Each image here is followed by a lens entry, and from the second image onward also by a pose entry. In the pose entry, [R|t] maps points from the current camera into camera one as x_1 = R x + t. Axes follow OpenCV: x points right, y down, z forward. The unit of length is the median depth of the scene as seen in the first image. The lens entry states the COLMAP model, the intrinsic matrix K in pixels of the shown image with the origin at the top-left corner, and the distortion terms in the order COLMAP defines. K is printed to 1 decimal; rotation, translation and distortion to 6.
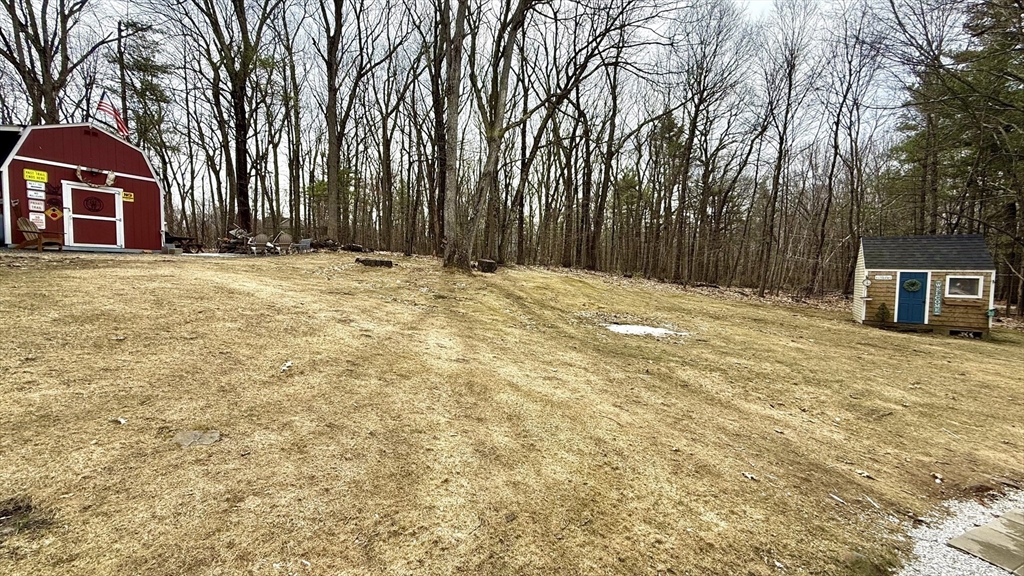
lens RADIAL K [[406.3, 0, 506.8], [0, 406.3, 290.4], [0, 0, 1]] dist [-0.001883, -0.000191]
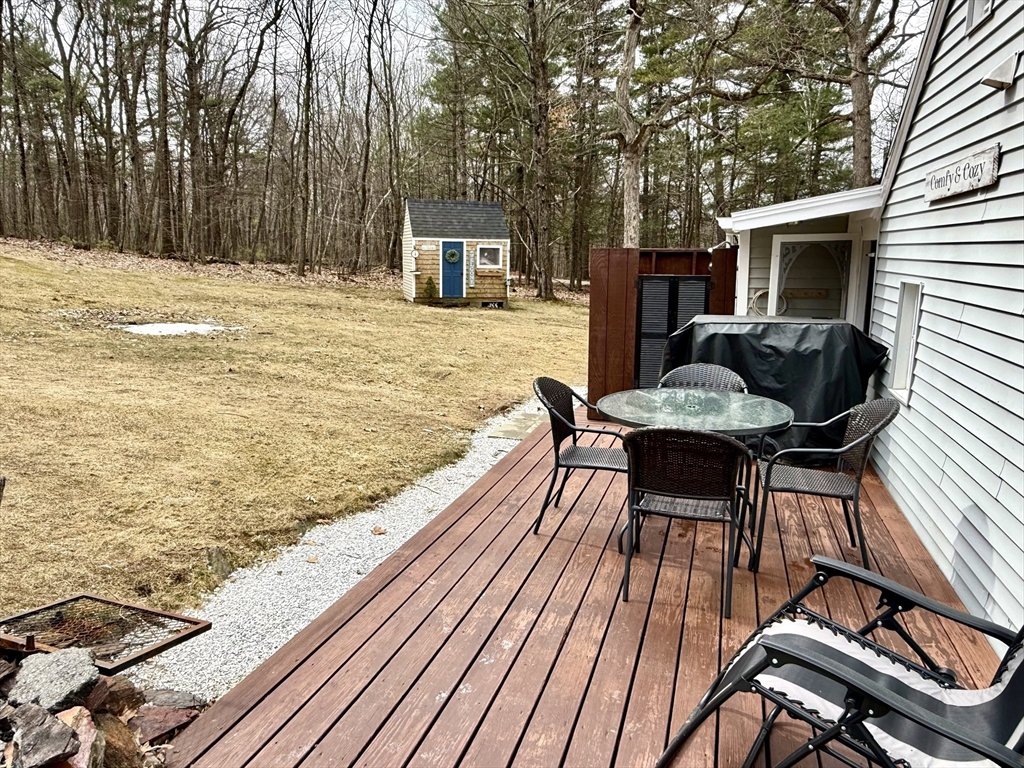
lens RADIAL K [[675.2, 0, 511.4], [0, 675.2, 384.7], [0, 0, 1]] dist [0.000528, 0.003138]
pose [[0.639299, -0.159013, 0.752337, -0.111945], [0.031155, 0.982938, 0.181278, 0.000756], [-0.768327, -0.092452, 0.633346, -0.099830]]
